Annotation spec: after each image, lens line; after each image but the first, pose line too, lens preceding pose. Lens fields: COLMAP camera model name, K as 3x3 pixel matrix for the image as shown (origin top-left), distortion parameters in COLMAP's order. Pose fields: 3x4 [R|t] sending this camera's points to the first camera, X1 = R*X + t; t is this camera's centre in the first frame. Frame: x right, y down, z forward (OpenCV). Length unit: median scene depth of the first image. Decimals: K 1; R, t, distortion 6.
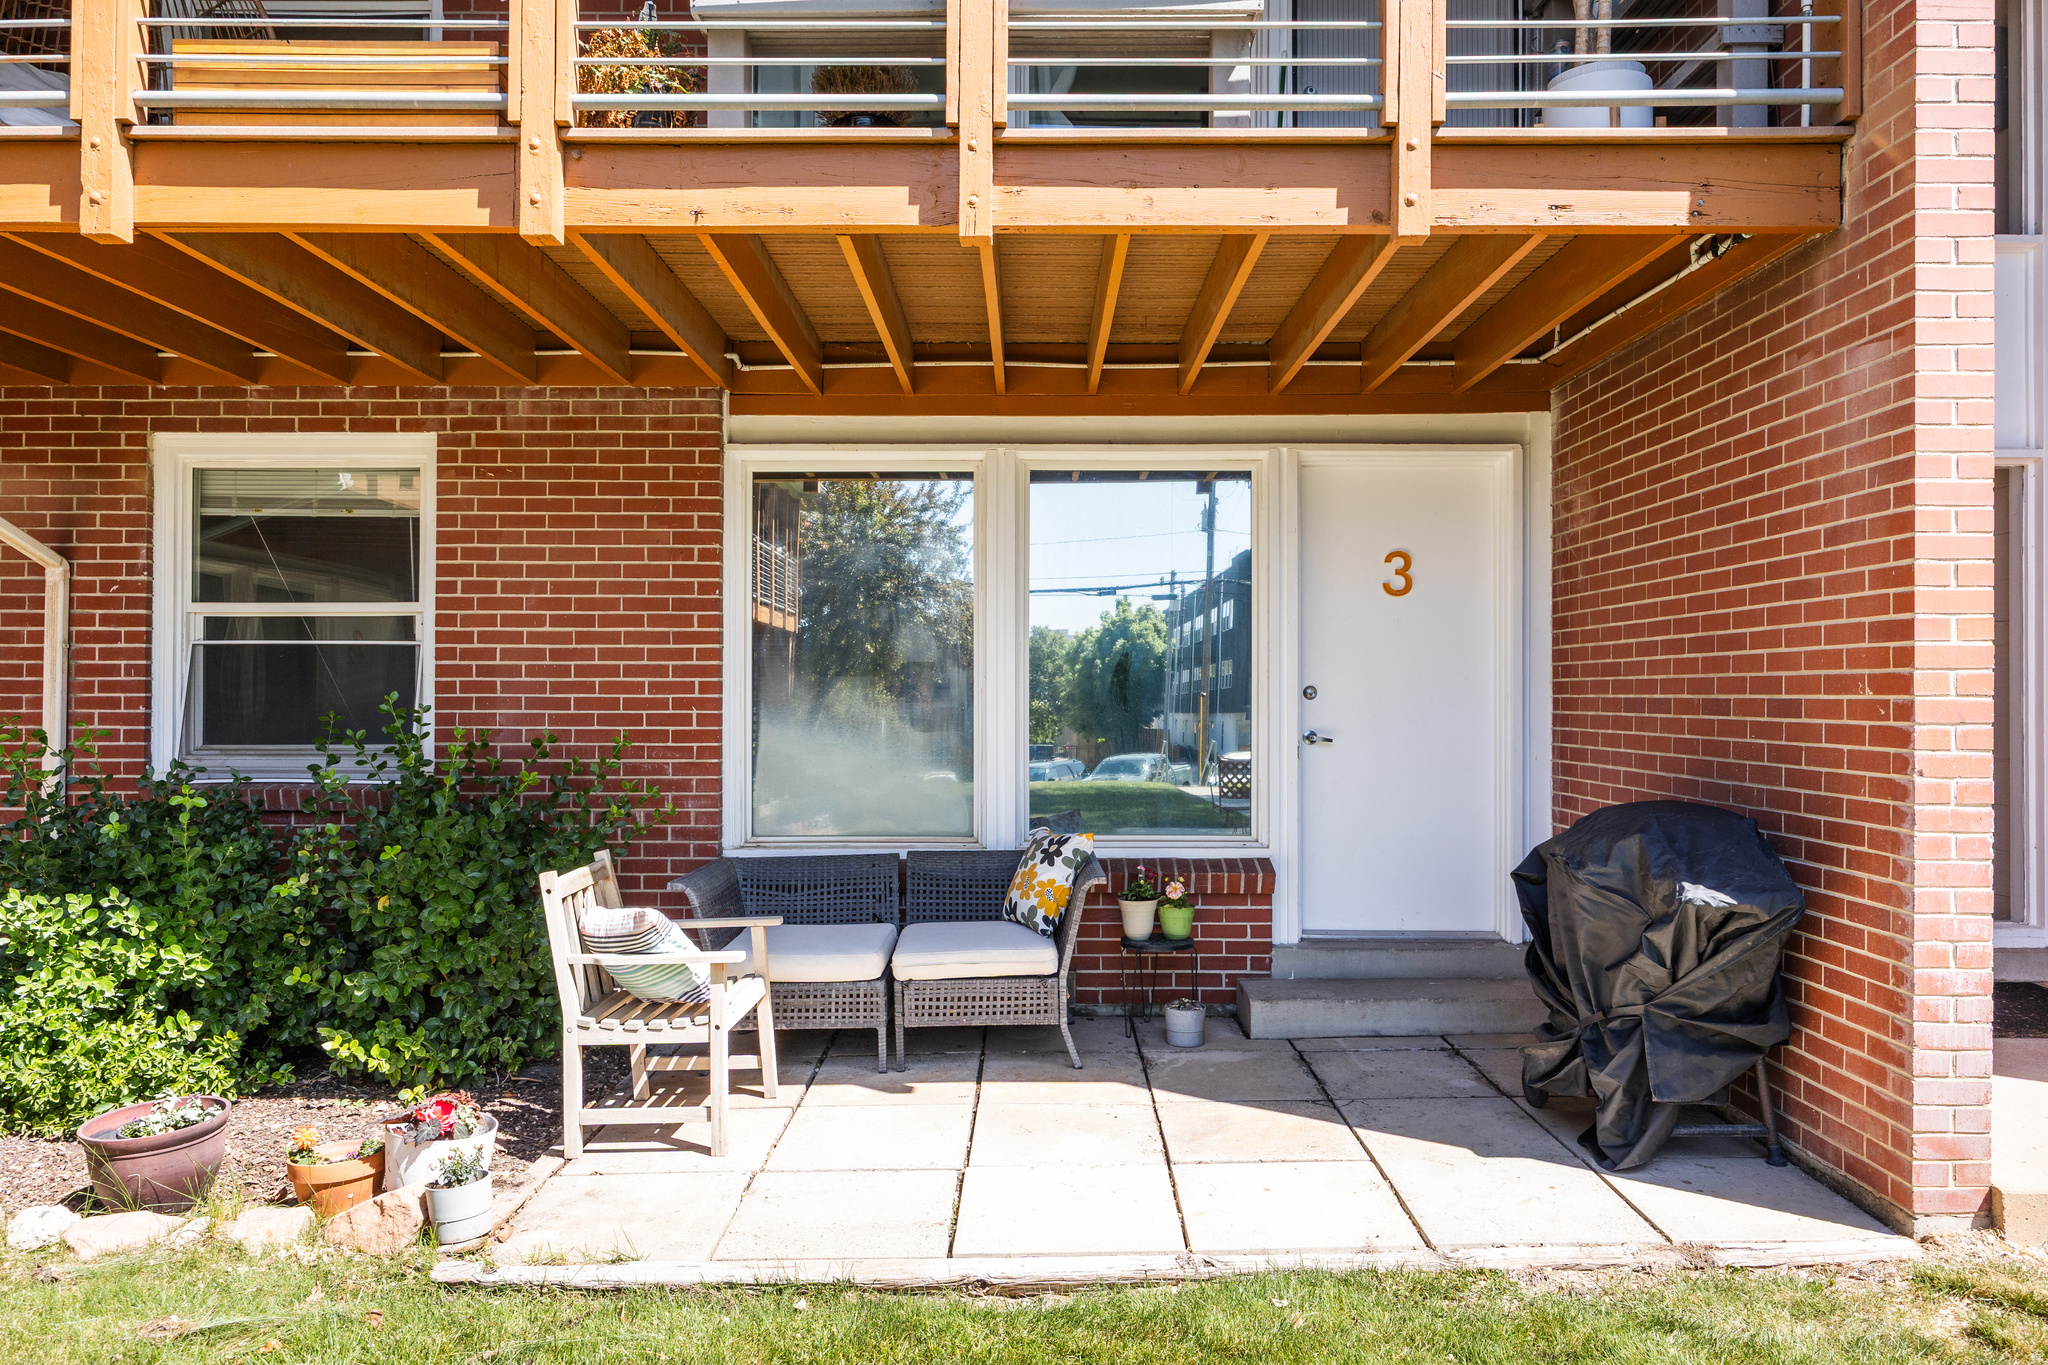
lens RADIAL K [[1370.0, 0, 1034.7], [0, 1370.0, 690.4], [0, 0, 1]] dist [0.008579, 0.001446]
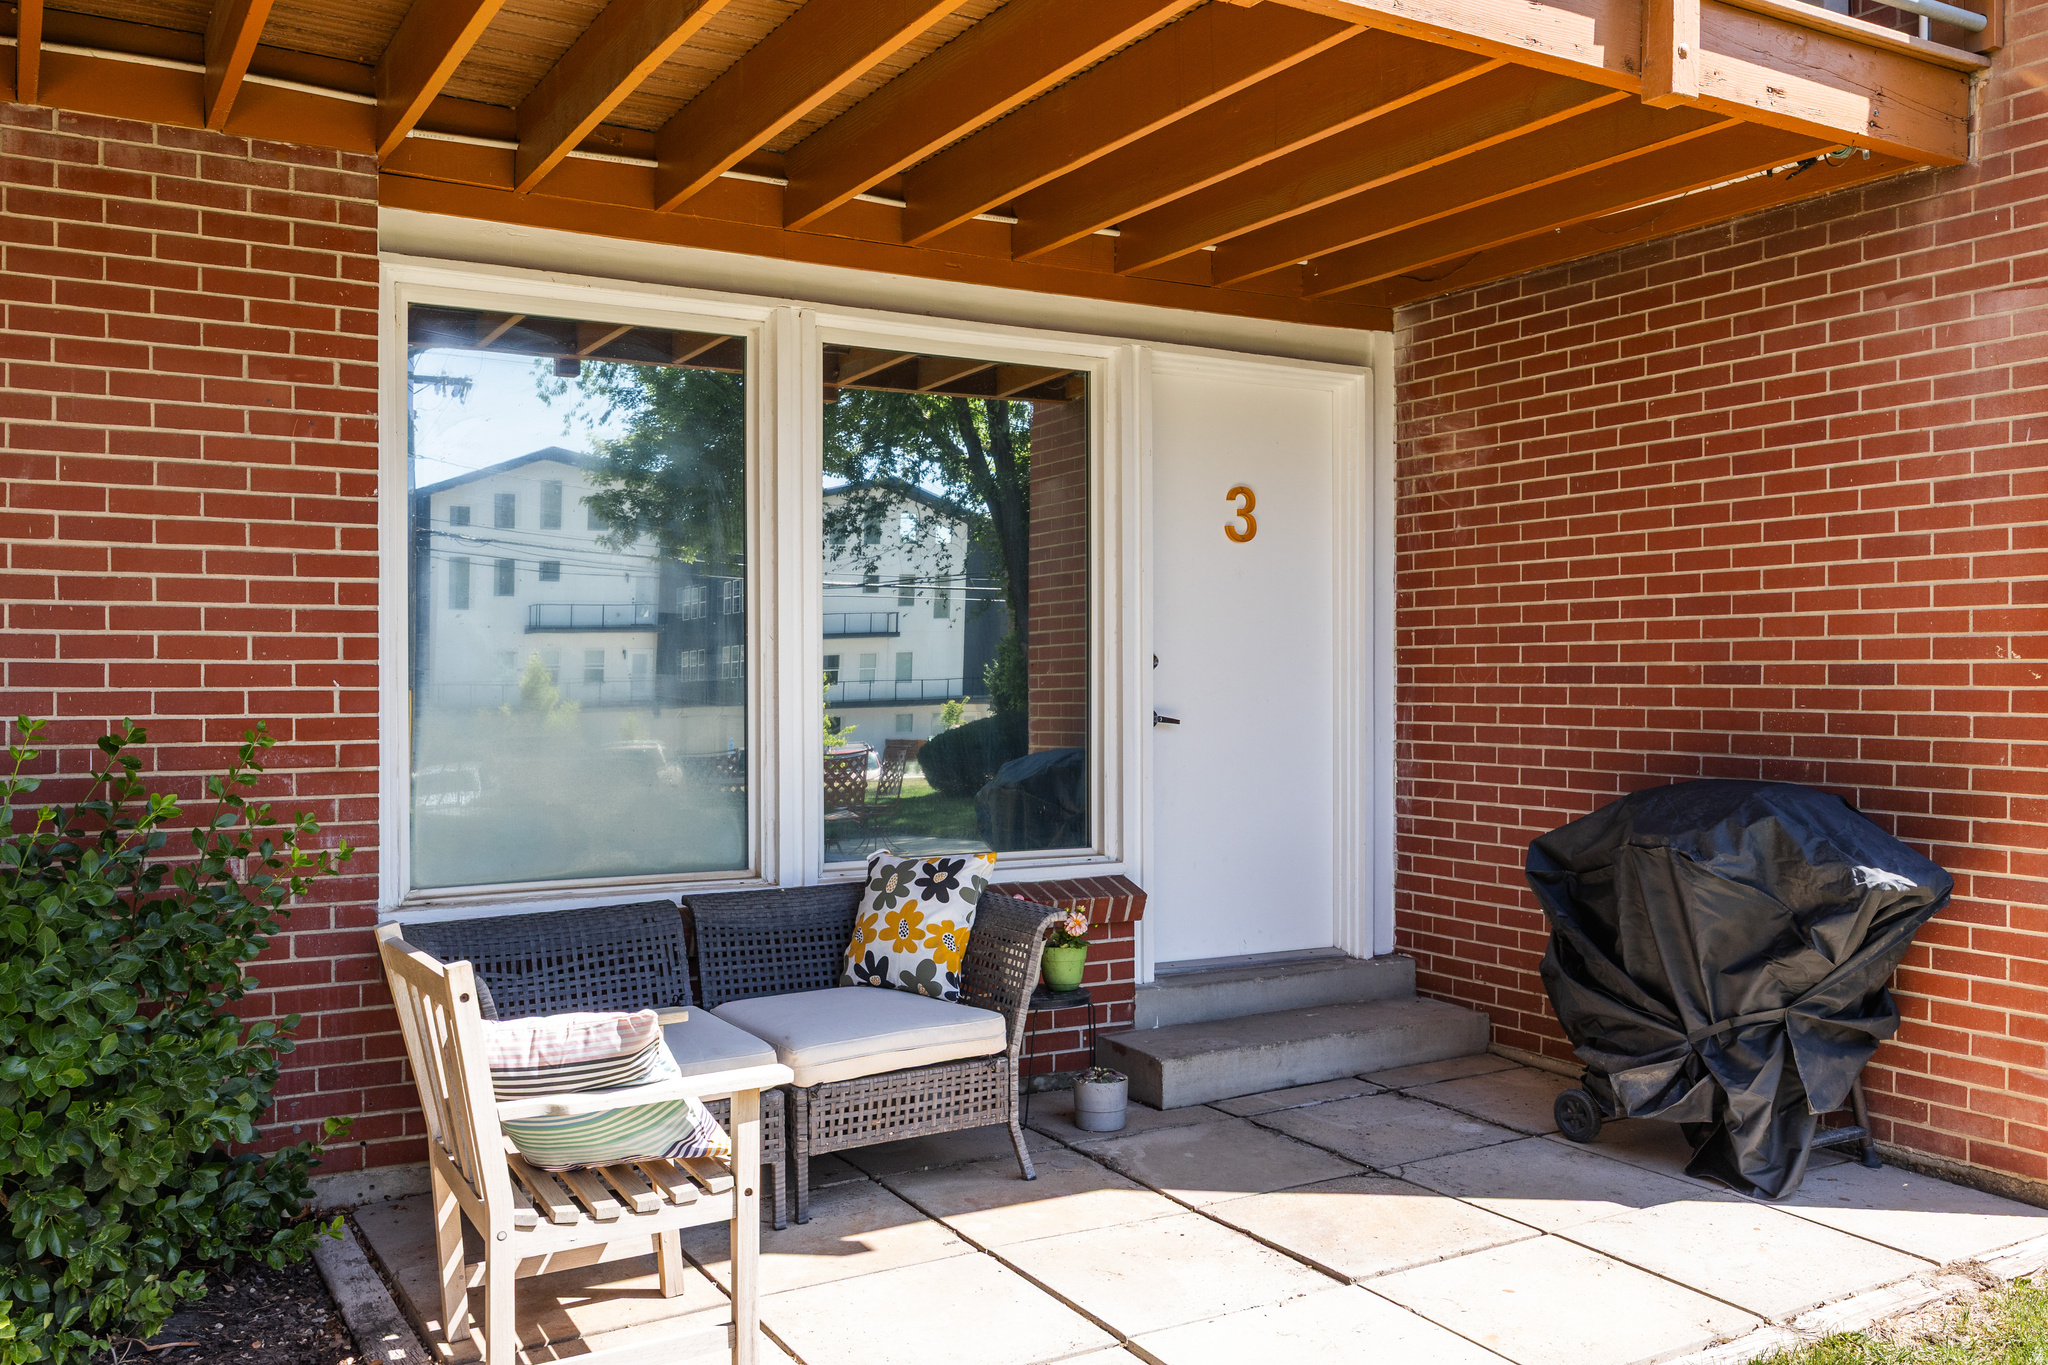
lens RADIAL K [[1709.2, 0, 1039.1], [0, 1709.2, 685.3], [0, 0, 1]] dist [0.008154, -0.006241]
pose [[0.866485, -0.003395, 0.499191, -0.365233], [-0.000626, 0.999969, 0.007887, 0.008237], [-0.499202, -0.007146, 0.866456, 0.196510]]
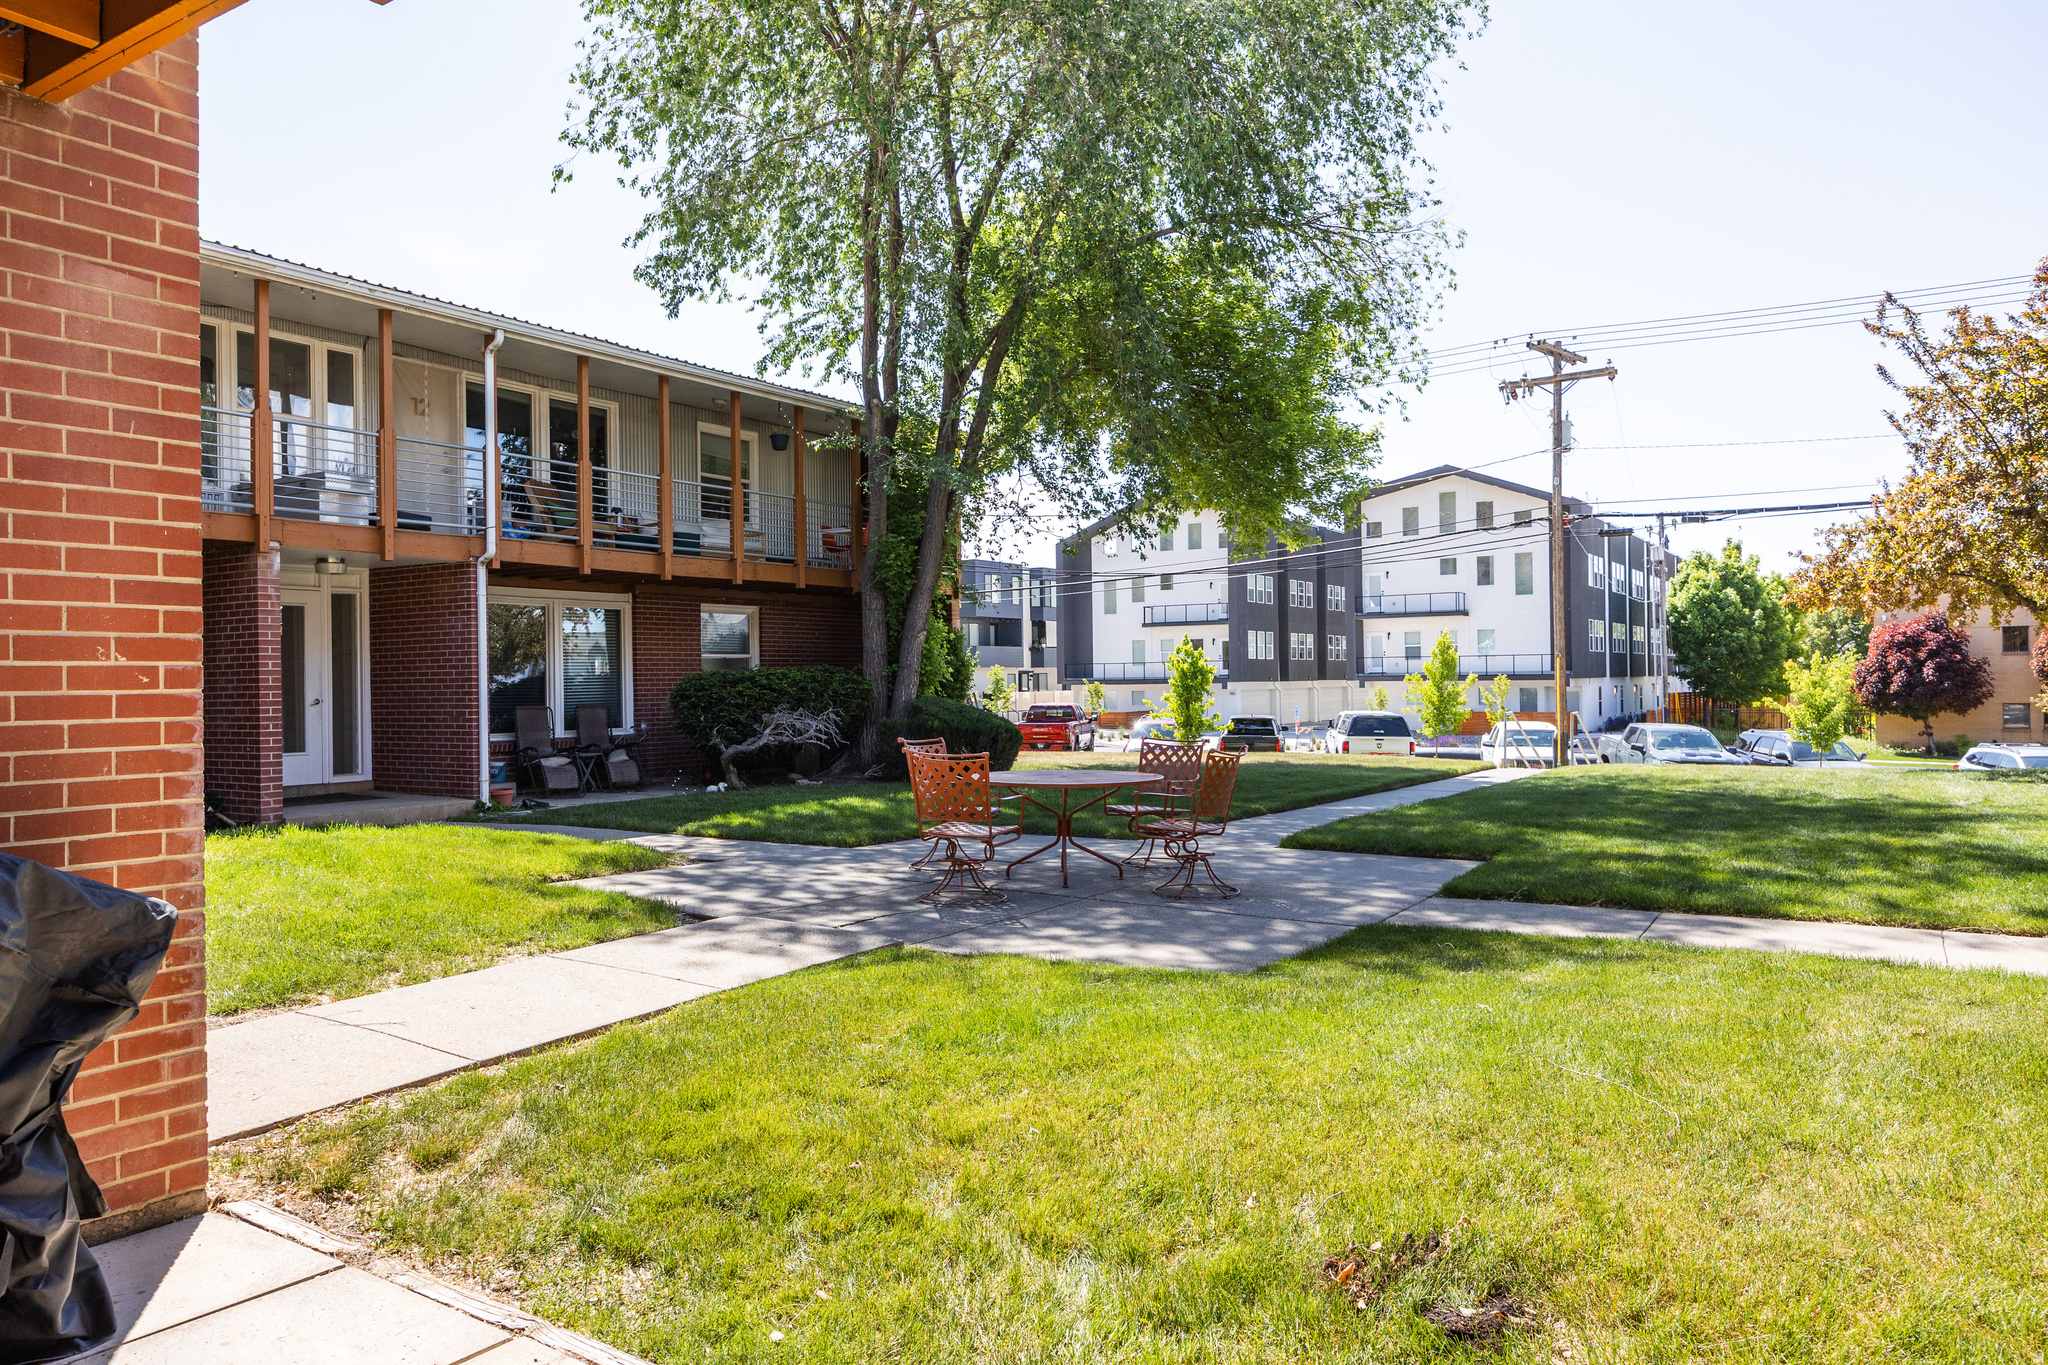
lens RADIAL K [[1324.7, 0, 1021.6], [0, 1324.7, 690.8], [0, 0, 1]] dist [0.006058, 0.000535]
pose [[-0.825077, 0.007059, 0.564976, -0.236748], [0.012019, 0.999915, 0.005060, 0.016280], [-0.564892, 0.010965, -0.825092, 0.880047]]
